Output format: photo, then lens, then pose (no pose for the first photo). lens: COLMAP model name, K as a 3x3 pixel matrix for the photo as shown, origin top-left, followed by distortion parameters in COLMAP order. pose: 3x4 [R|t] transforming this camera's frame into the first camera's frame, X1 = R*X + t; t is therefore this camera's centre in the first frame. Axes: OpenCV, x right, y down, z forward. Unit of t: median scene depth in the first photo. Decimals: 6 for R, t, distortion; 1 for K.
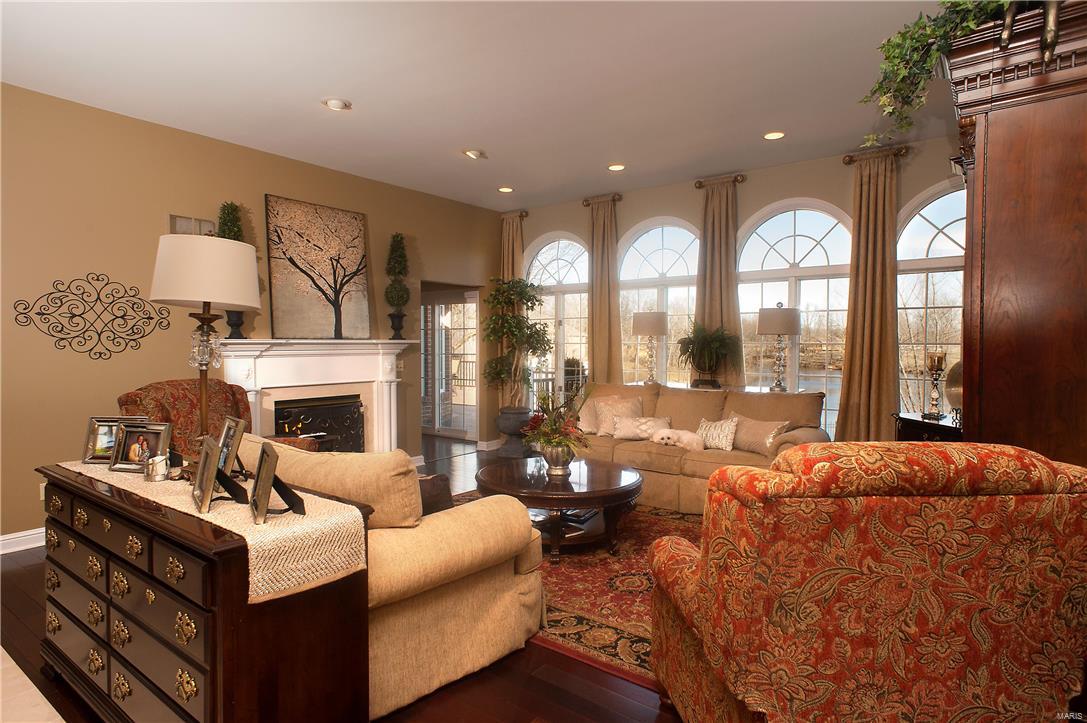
lens RADIAL K [[601.4, 0, 543.5], [0, 601.4, 361.5], [0, 0, 1]] dist [0.000767, 0.000406]
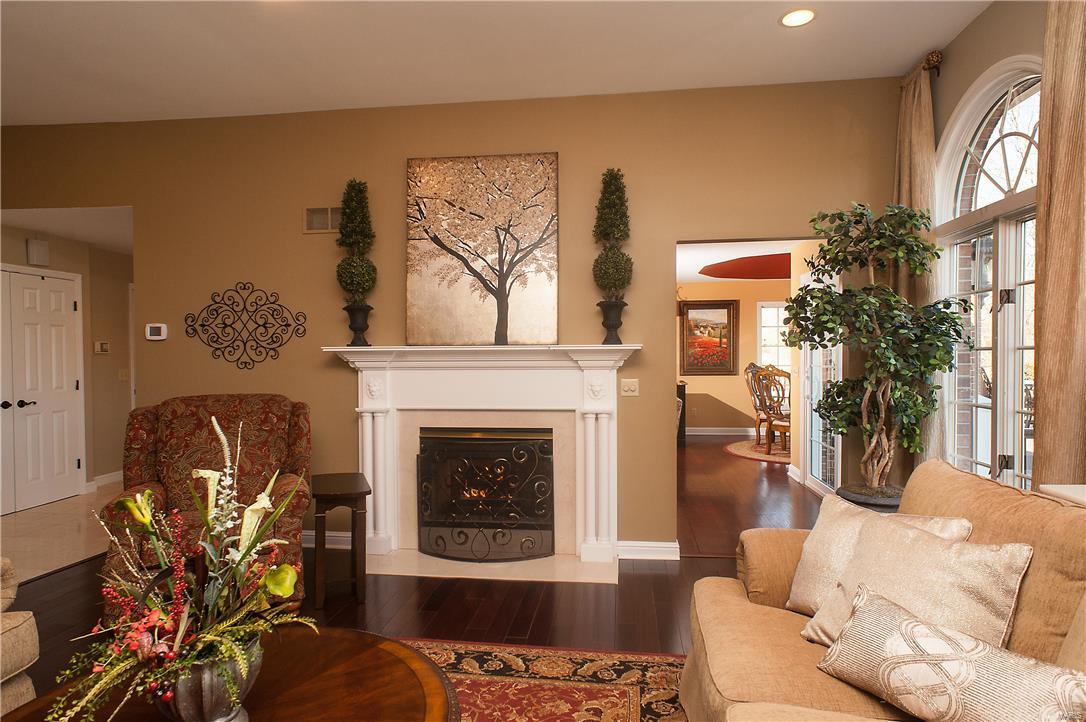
lens RADIAL K [[600.9, 0, 543.0], [0, 600.9, 361.0], [0, 0, 1]] dist [0.000767, 0.000406]
pose [[0.503668, 0.013441, -0.863793, 0.277238], [-0.019034, 0.999809, 0.004459, -0.023488], [0.863688, 0.014195, 0.503828, 0.712669]]
